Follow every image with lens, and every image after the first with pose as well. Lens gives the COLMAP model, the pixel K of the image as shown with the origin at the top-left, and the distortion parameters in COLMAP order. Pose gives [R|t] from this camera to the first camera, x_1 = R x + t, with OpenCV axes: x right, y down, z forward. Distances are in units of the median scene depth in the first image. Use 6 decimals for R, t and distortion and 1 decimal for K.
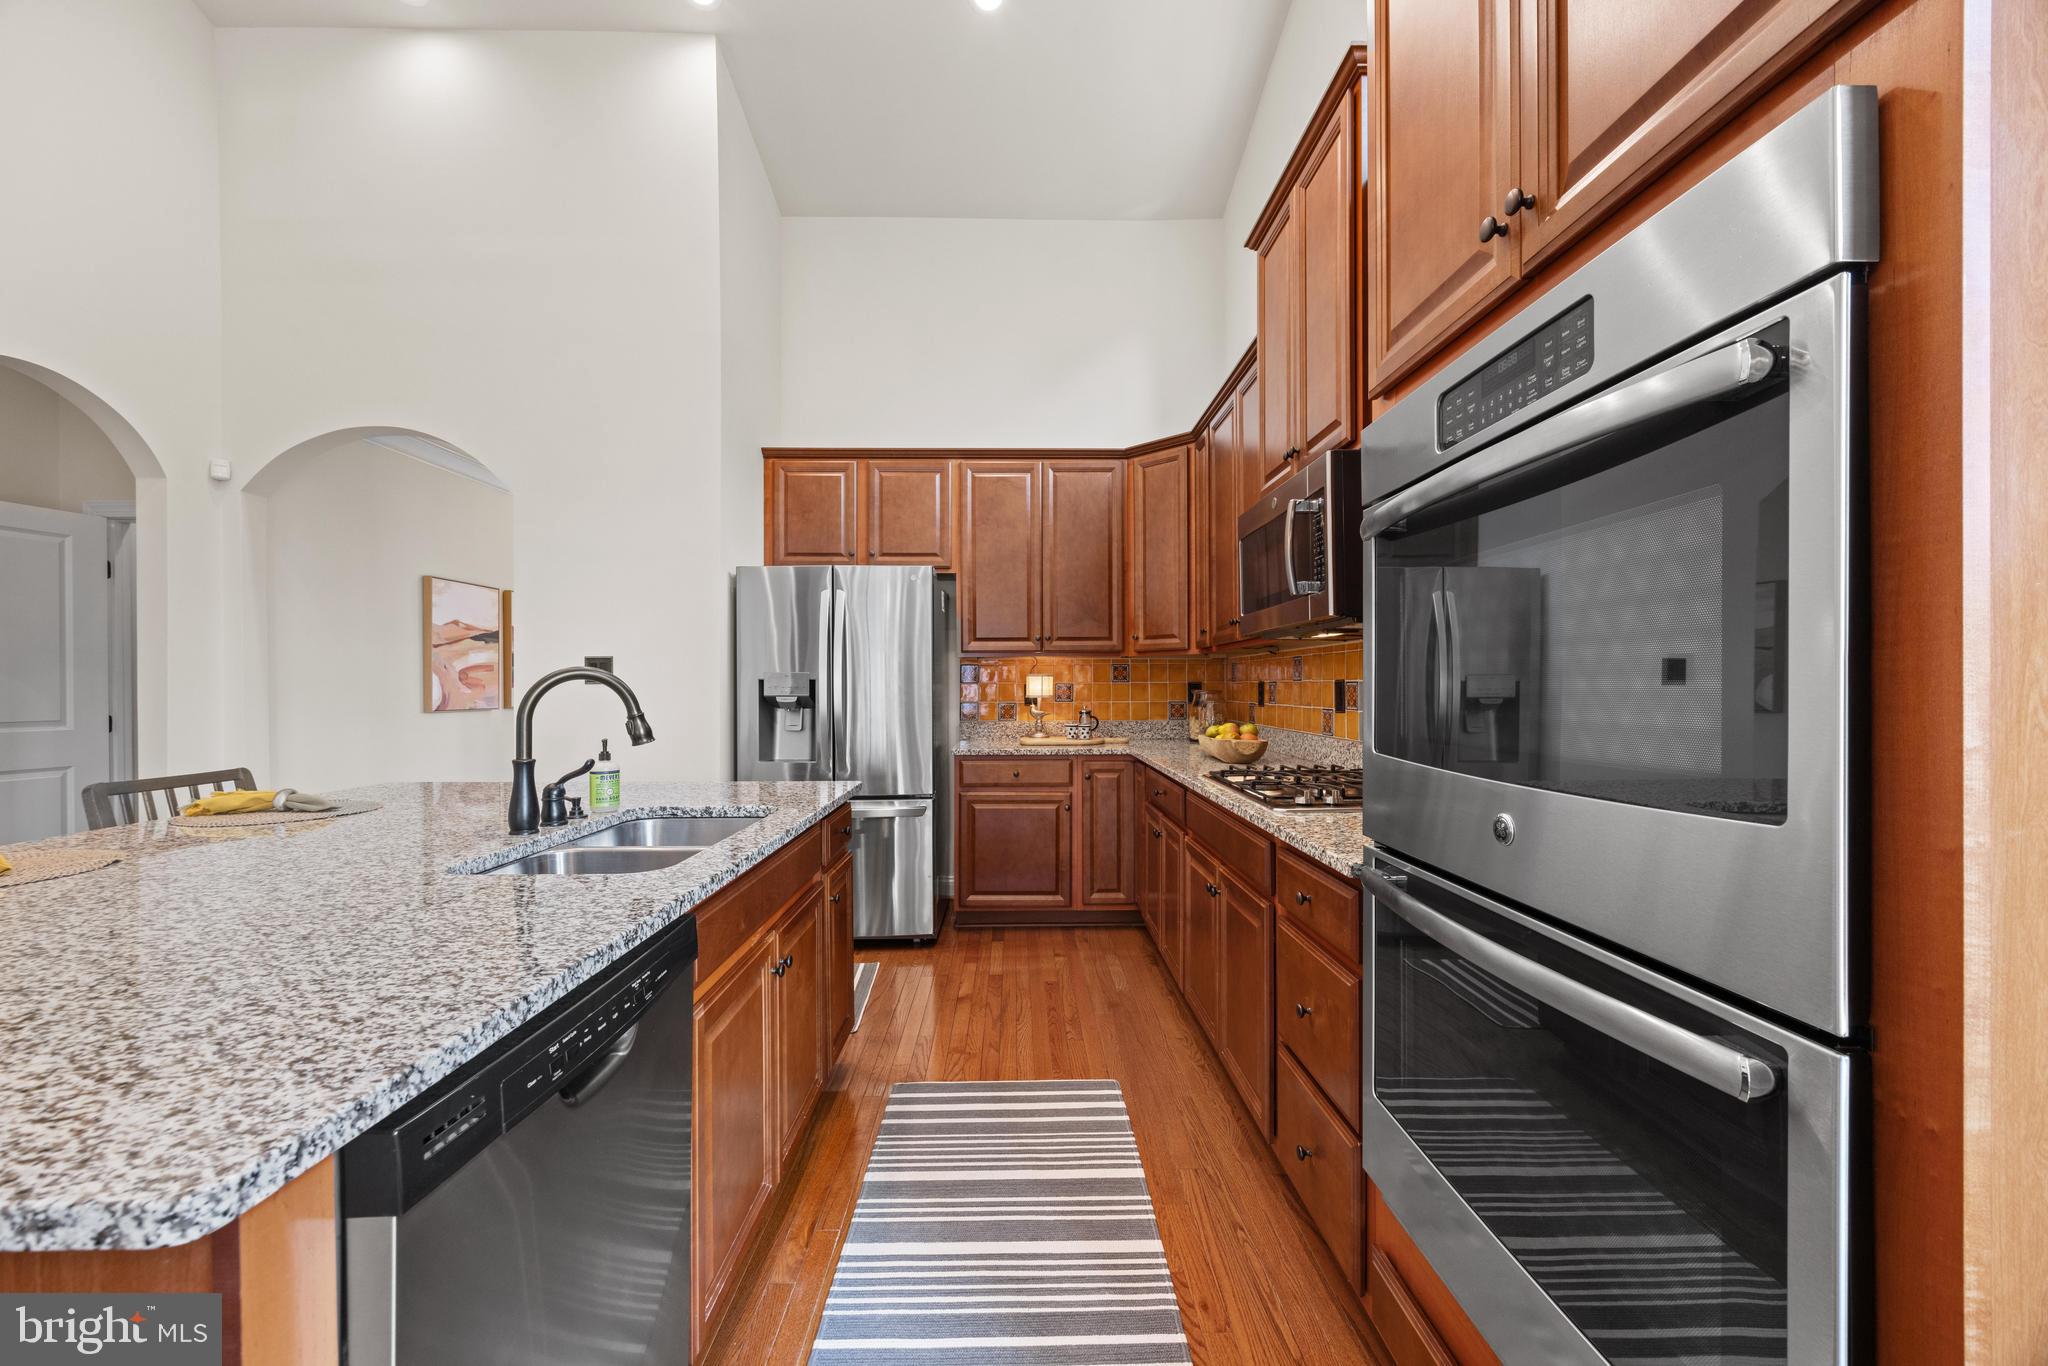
lens RADIAL K [[777.0, 0, 1024.0], [0, 777.0, 683.0], [0, 0, 1]] dist [-0.002520, -0.000141]
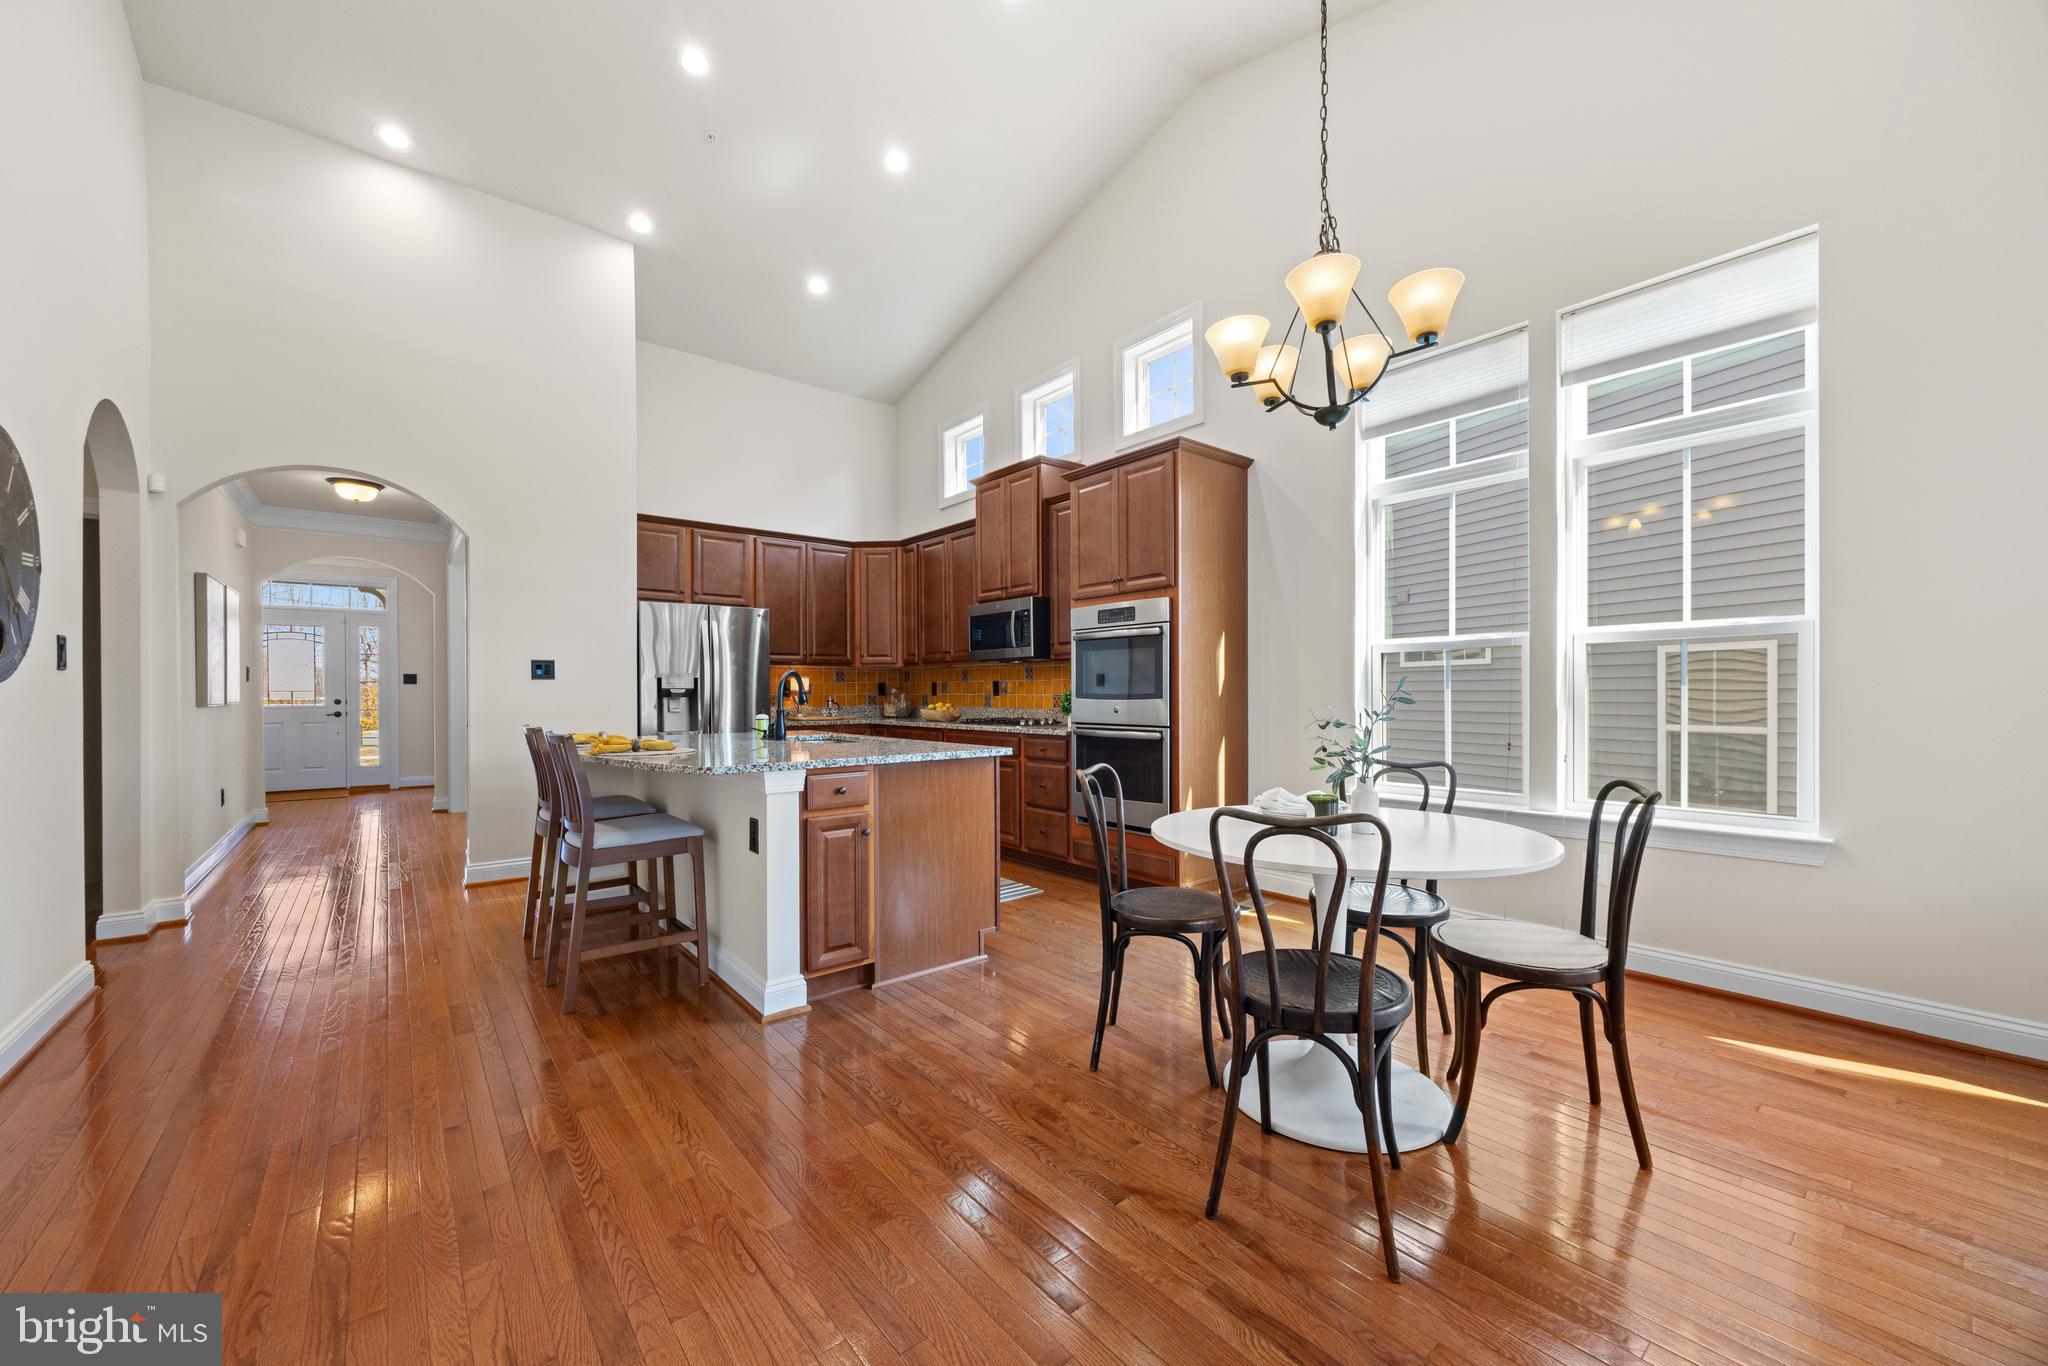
lens RADIAL K [[777.0, 0, 1020.8], [0, 777.0, 689.8], [0, 0, 1]] dist [-0.000372, -0.000080]
pose [[0.787034, 0.002248, 0.616906, -0.670102], [-0.001645, 0.999997, -0.001545, 0.018606], [-0.616908, 0.000201, 0.787035, -0.574944]]
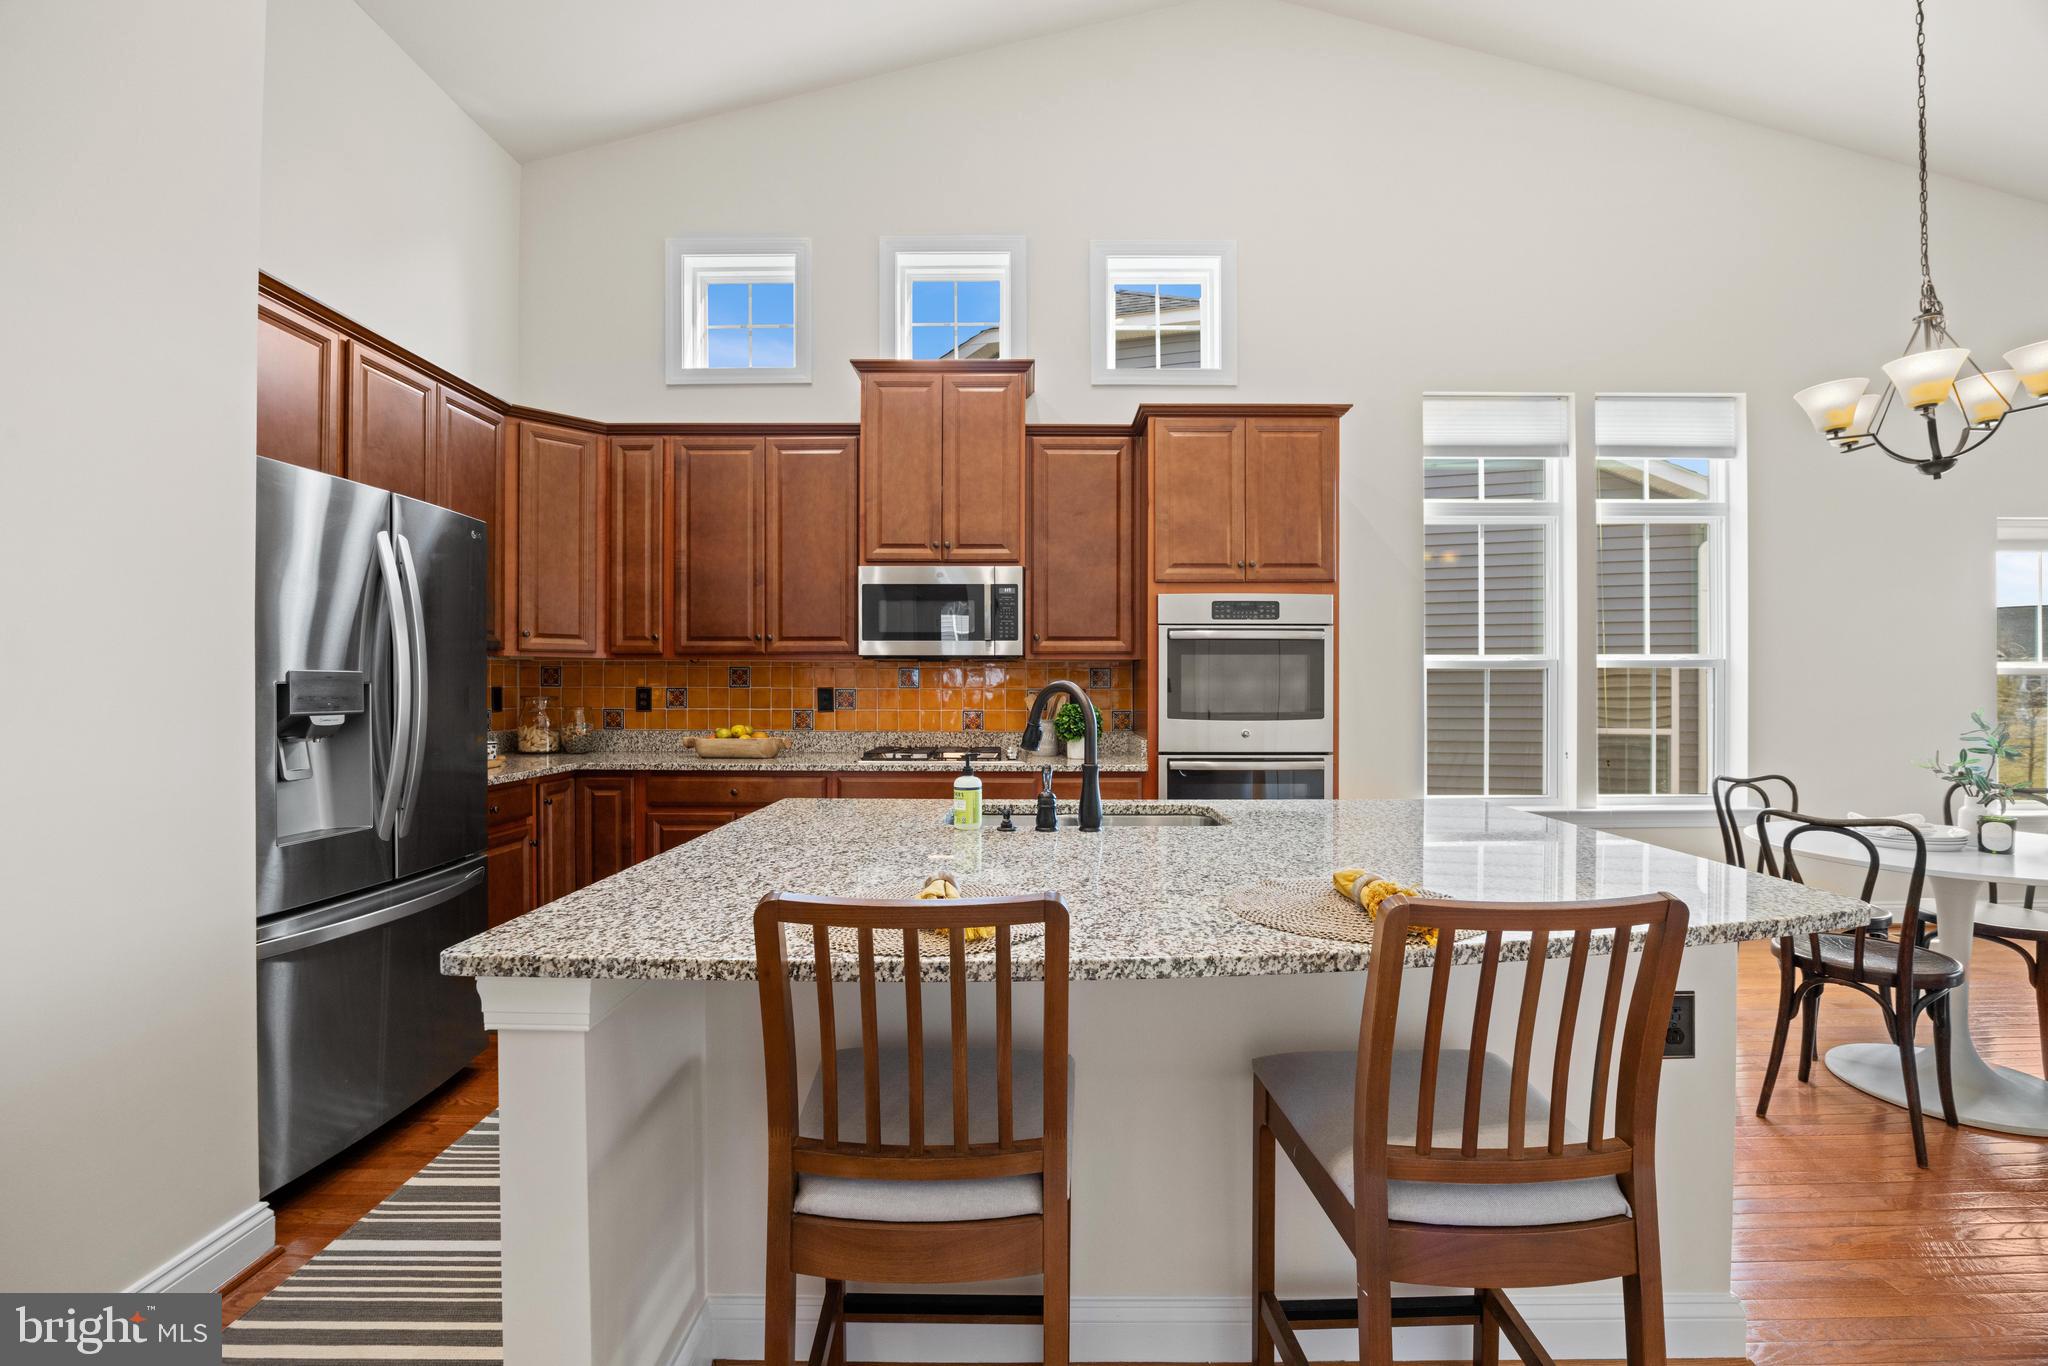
lens RADIAL K [[860.6, 0, 1032.9], [0, 860.6, 680.1], [0, 0, 1]] dist [-0.025498, -0.000241]
pose [[0.019459, 0.010042, 0.999760, -0.826266], [-0.005687, 0.999934, -0.009933, -0.003330], [-0.999794, -0.005493, 0.019514, 0.465494]]
